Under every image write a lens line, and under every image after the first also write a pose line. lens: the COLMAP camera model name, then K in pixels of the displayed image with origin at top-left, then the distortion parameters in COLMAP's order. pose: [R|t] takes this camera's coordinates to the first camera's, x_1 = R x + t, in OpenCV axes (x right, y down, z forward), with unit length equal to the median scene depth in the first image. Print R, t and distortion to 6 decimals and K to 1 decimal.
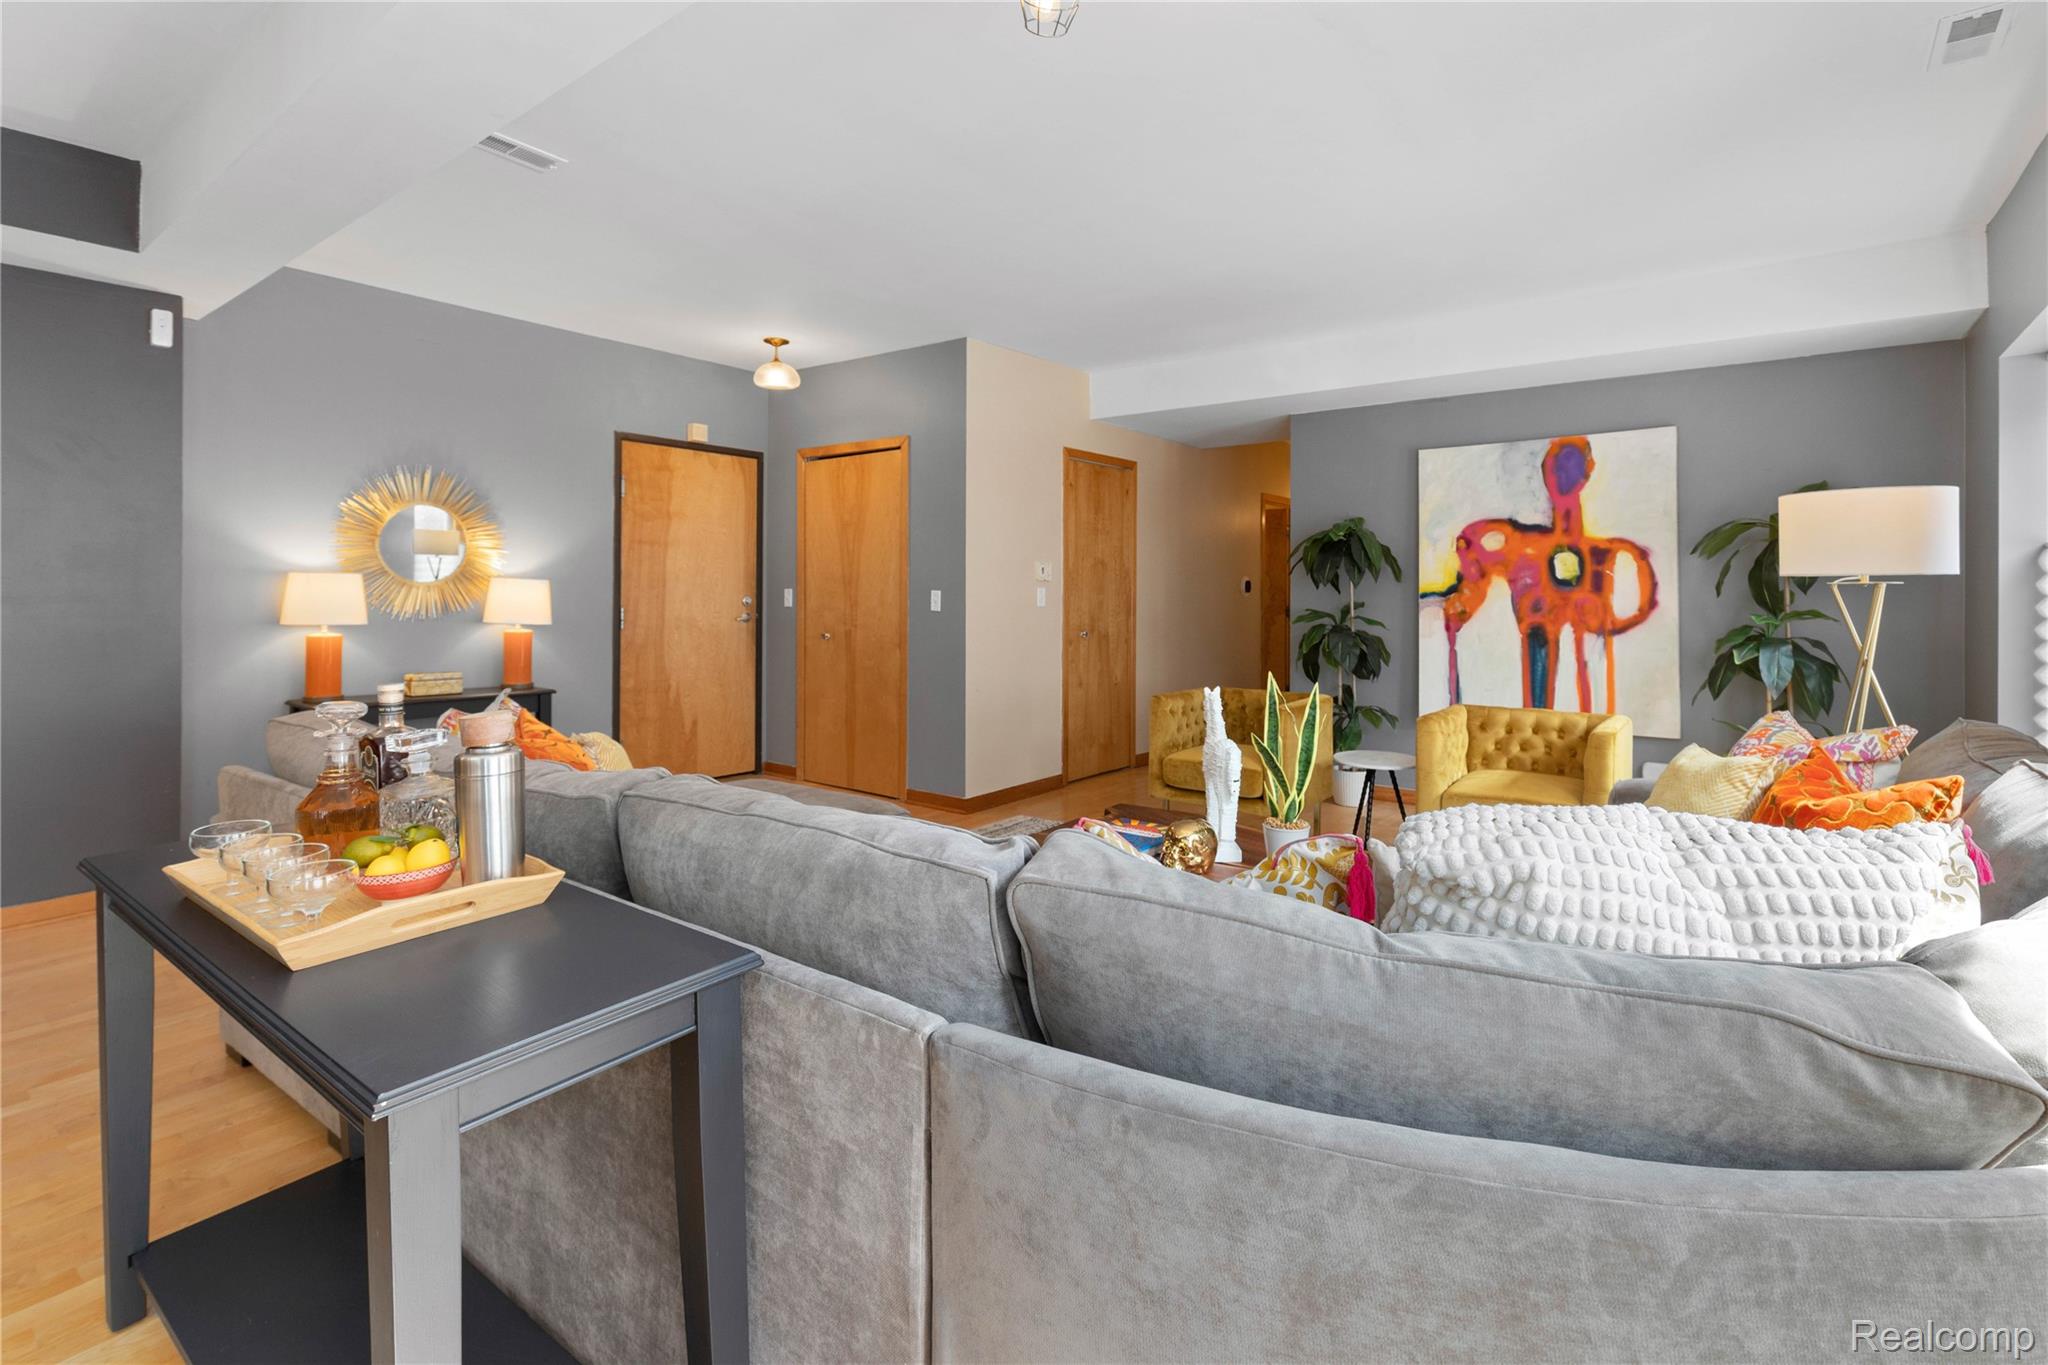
lens RADIAL K [[962.3, 0, 1022.6], [0, 962.3, 572.0], [0, 0, 1]] dist [0.000033, 0.000163]
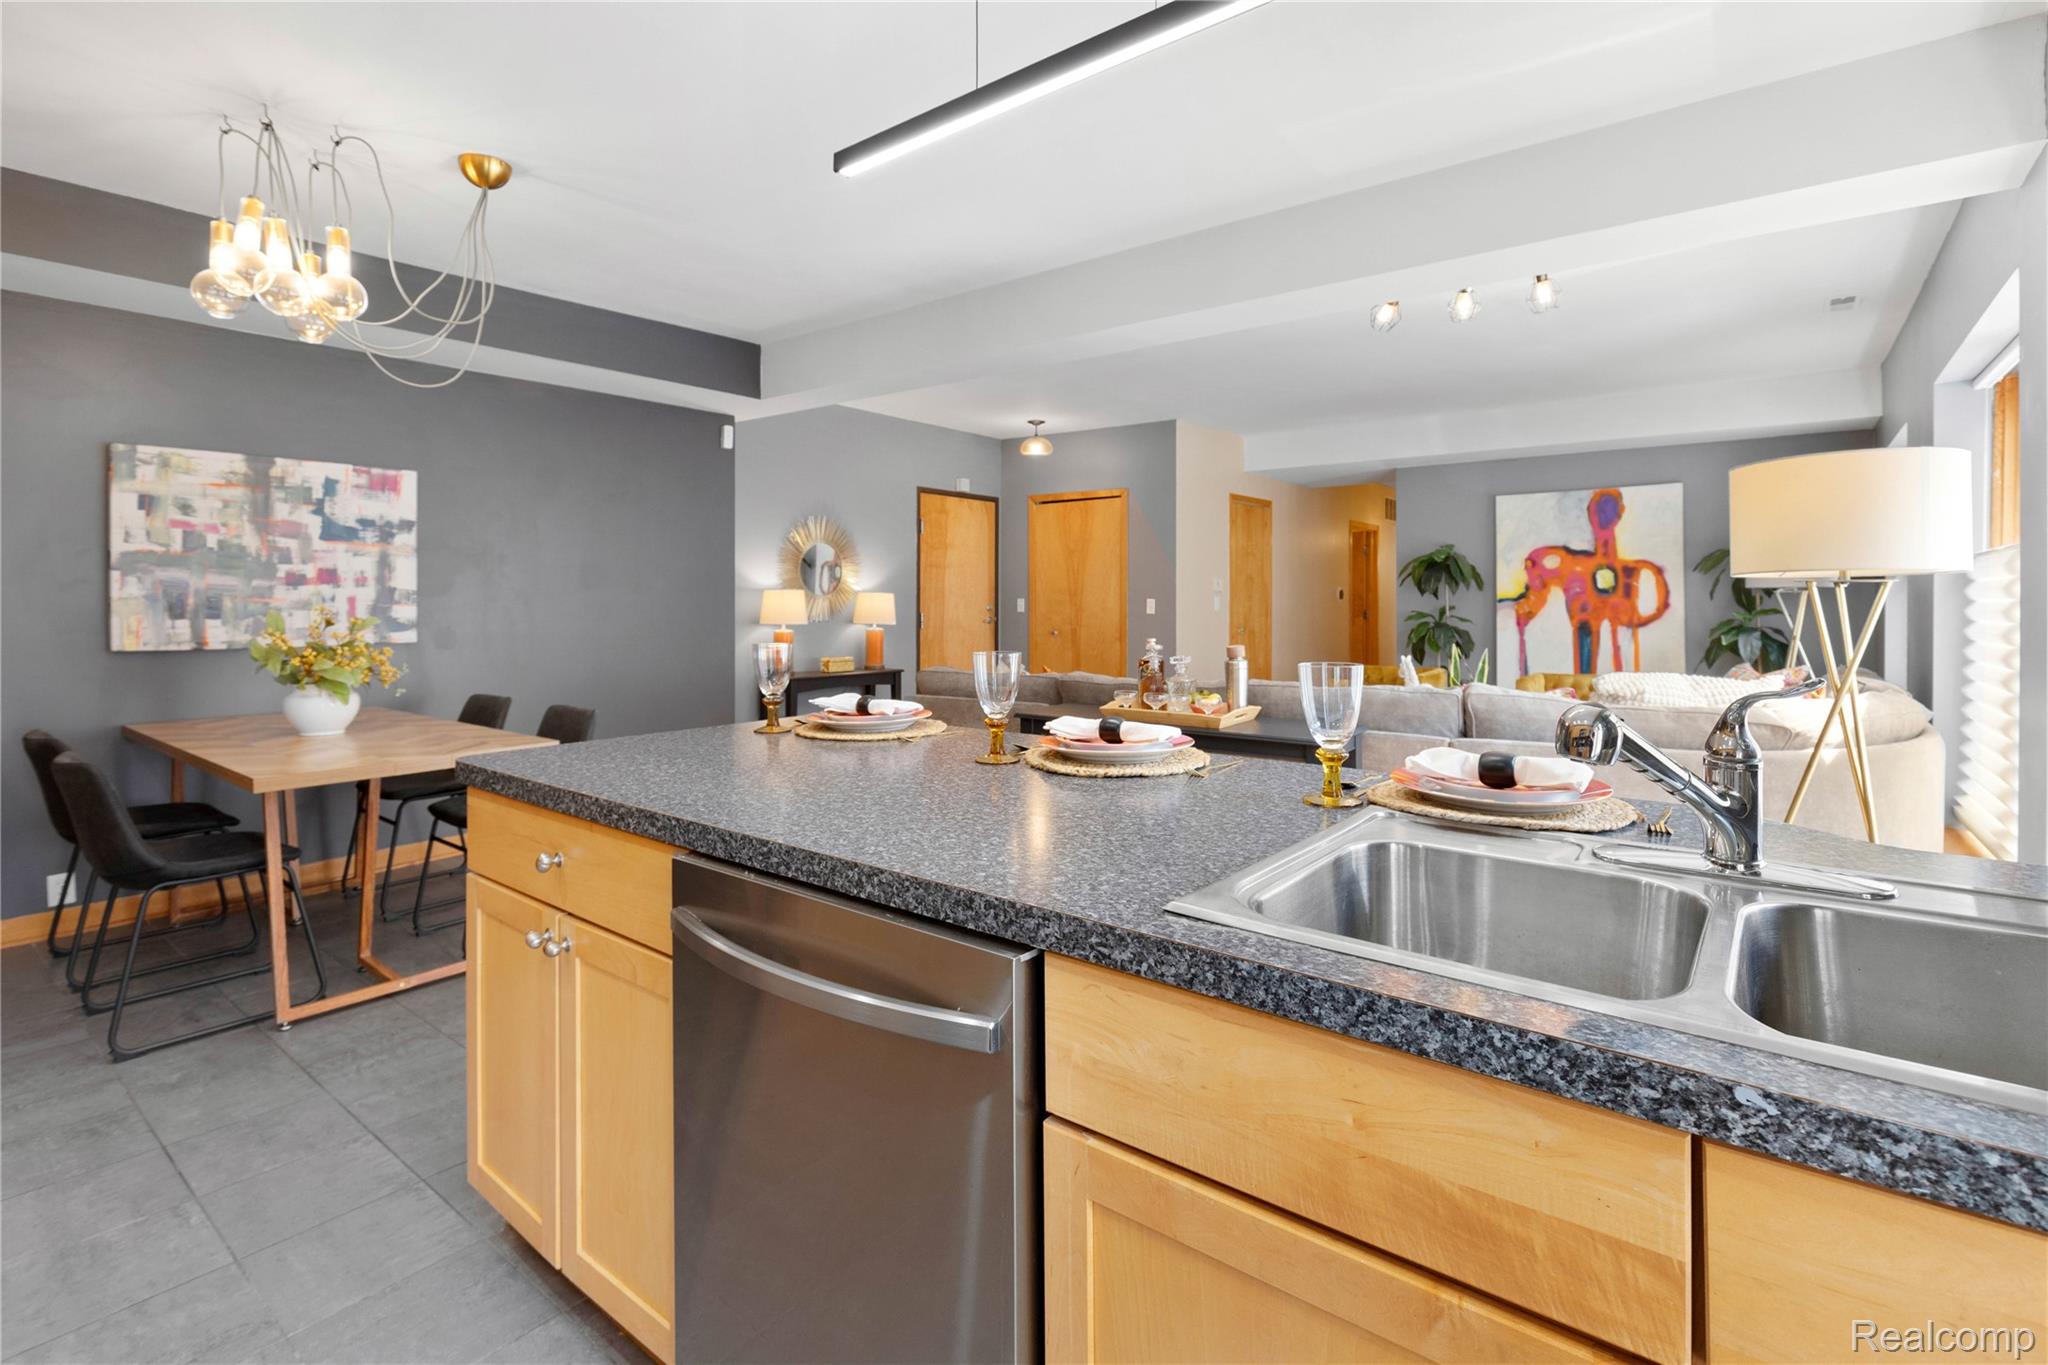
lens RADIAL K [[954.0, 0, 1021.6], [0, 954.0, 586.9], [0, 0, 1]] dist [-0.000904, 0.000043]
pose [[0.999972, -0.006194, -0.004217, -0.286324], [0.006220, 0.999962, 0.006107, -0.008727], [0.004179, -0.006133, 0.999972, -0.406561]]
